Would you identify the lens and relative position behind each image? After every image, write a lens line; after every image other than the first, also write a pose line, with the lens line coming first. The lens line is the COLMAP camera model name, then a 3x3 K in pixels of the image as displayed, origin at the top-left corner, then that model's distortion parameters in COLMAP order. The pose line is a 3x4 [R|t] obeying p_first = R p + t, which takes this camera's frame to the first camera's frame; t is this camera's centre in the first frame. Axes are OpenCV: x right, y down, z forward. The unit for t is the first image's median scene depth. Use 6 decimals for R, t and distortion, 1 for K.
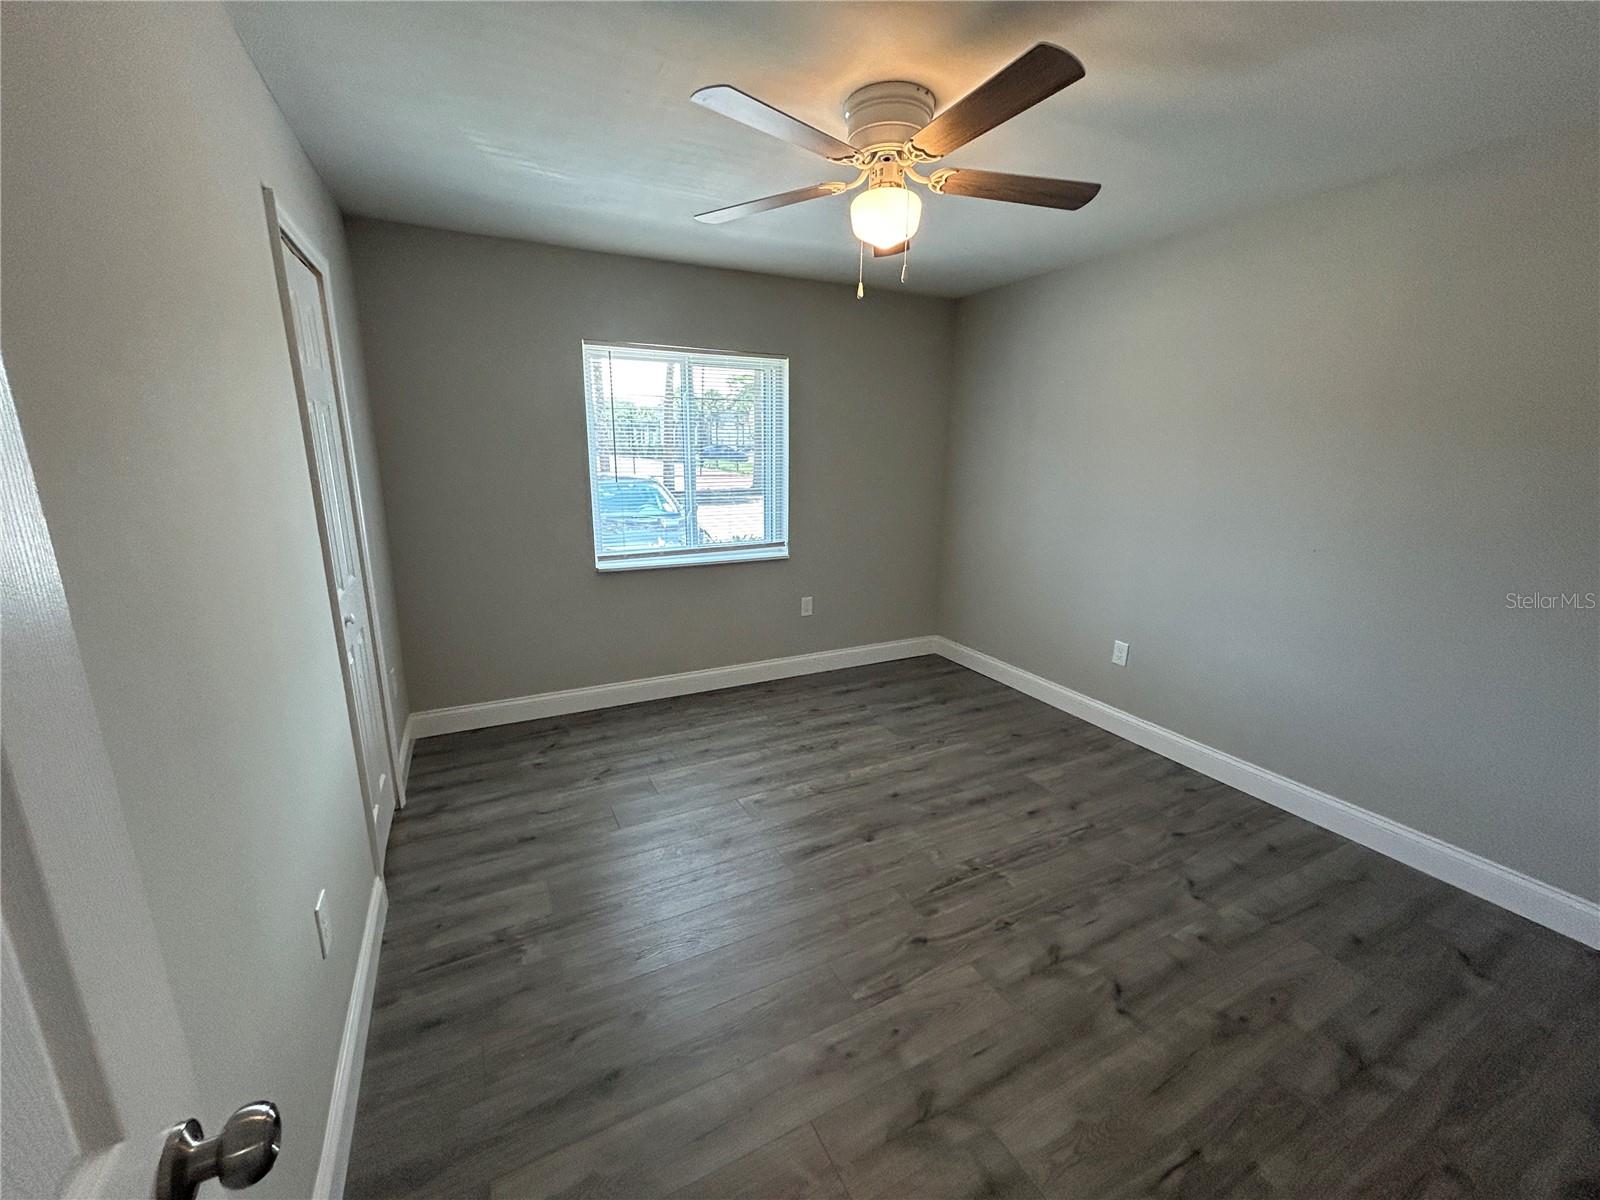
lens RADIAL K [[643.2, 0, 797.6], [0, 643.2, 600.3], [0, 0, 1]] dist [-0.000412, 0.000200]
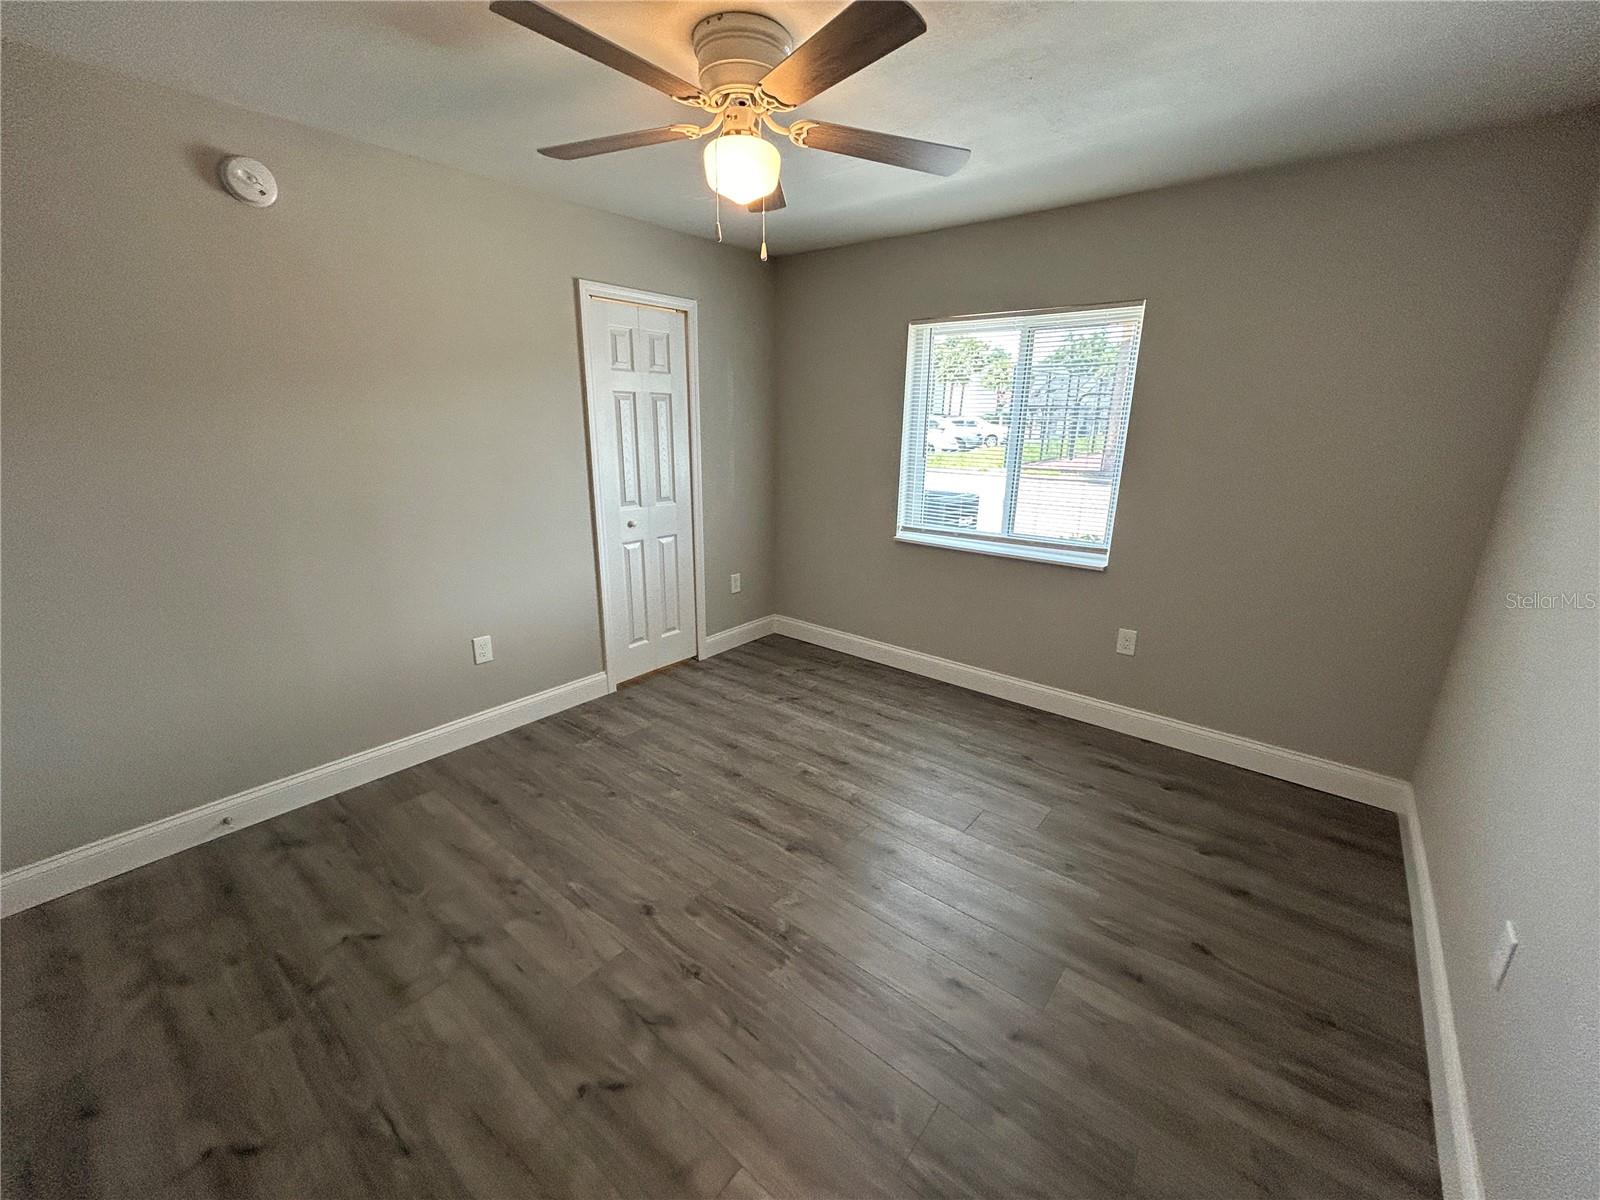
lens RADIAL K [[643.2, 0, 797.6], [0, 643.2, 600.3], [0, 0, 1]] dist [-0.000412, 0.000200]
pose [[0.398624, 0.248962, -0.882676, 0.887232], [-0.218823, 0.960471, 0.172082, -0.142534], [0.890626, 0.124553, 0.437346, 0.586300]]
